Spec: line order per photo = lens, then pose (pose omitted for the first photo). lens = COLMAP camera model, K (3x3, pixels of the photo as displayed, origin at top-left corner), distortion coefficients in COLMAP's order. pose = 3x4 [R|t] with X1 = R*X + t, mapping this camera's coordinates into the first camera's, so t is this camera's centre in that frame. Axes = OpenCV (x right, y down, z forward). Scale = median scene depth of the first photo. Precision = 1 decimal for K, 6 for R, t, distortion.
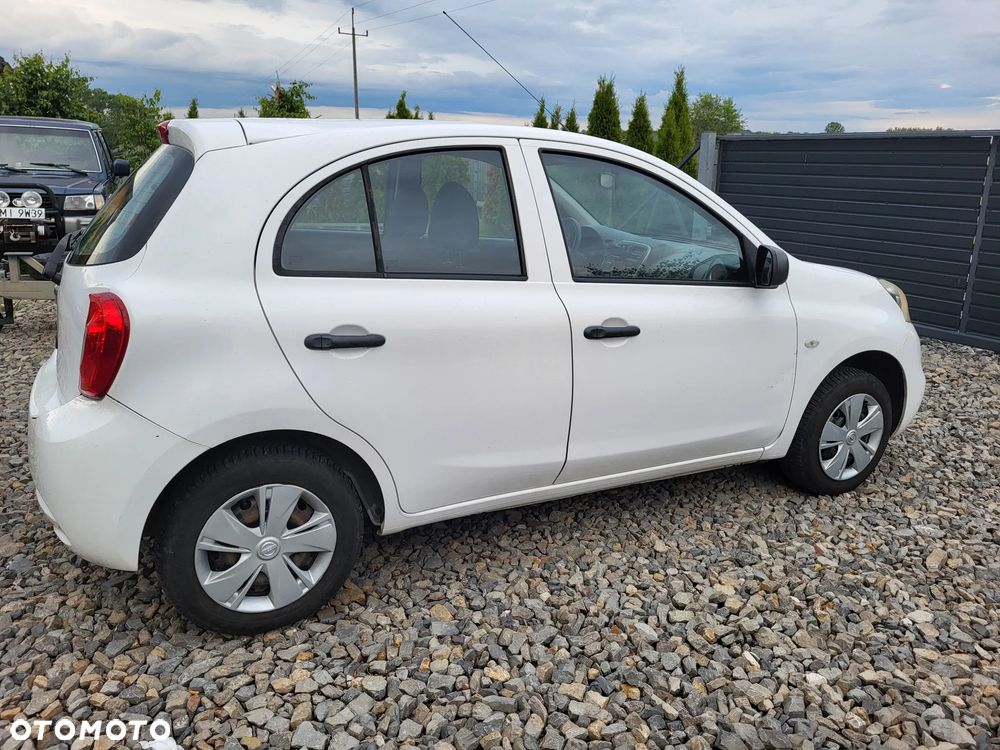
lens RADIAL K [[769.1, 0, 506.8], [0, 769.1, 360.2], [0, 0, 1]] dist [0.054507, -0.051159]
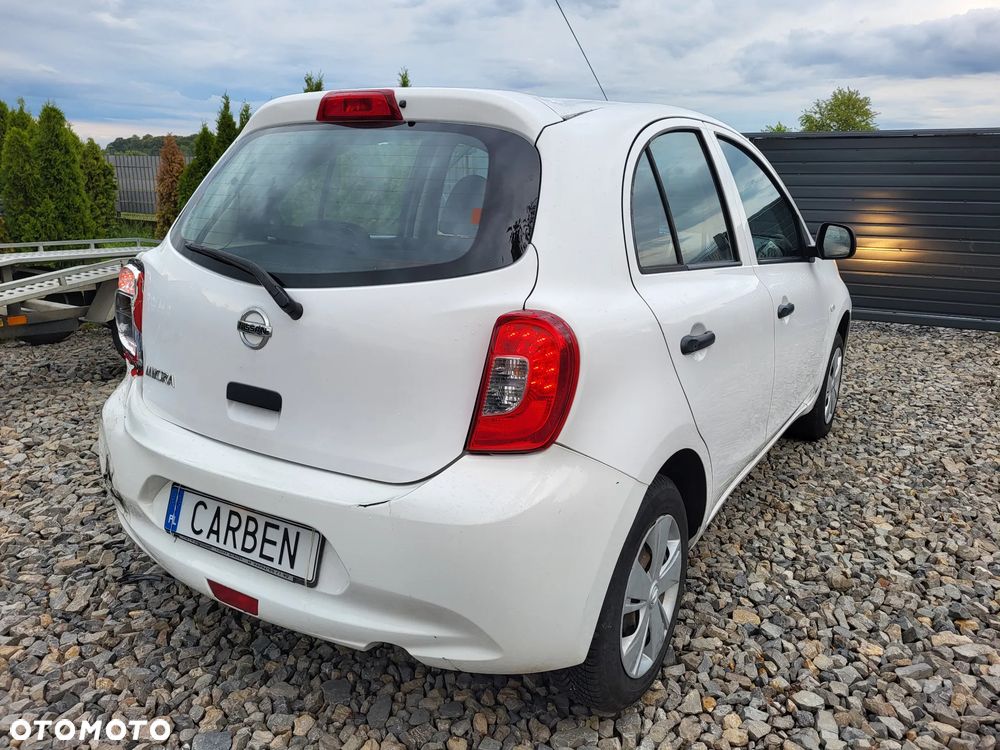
lens RADIAL K [[769.1, 0, 513.3], [0, 769.1, 366.7], [0, 0, 1]] dist [0.054507, -0.051159]
pose [[0.855713, -0.136599, 0.499095, -0.727004], [0.137671, 0.989864, 0.034879, -0.049073], [-0.498800, 0.038864, 0.865845, 0.288907]]
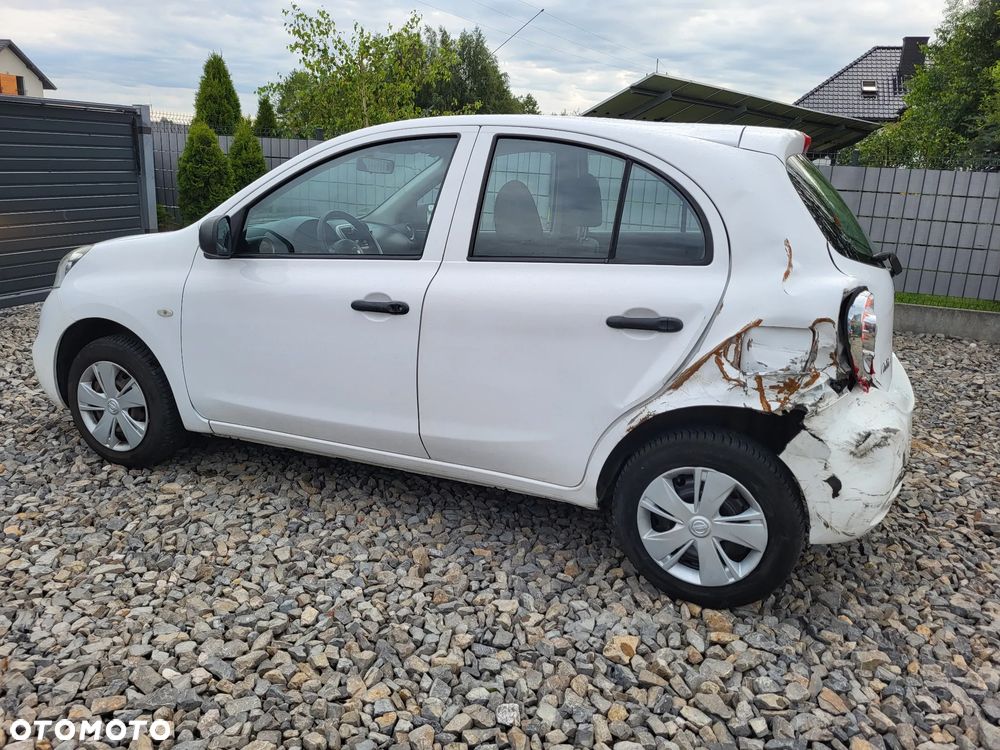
lens RADIAL K [[769.1, 0, 501.0], [0, 769.1, 349.6], [0, 0, 1]] dist [0.054507, -0.051159]
pose [[0.687955, 0.169189, -0.705757, 1.069685], [-0.202949, 0.978500, 0.036744, -0.060441], [0.696800, 0.117954, 0.707501, 0.436430]]
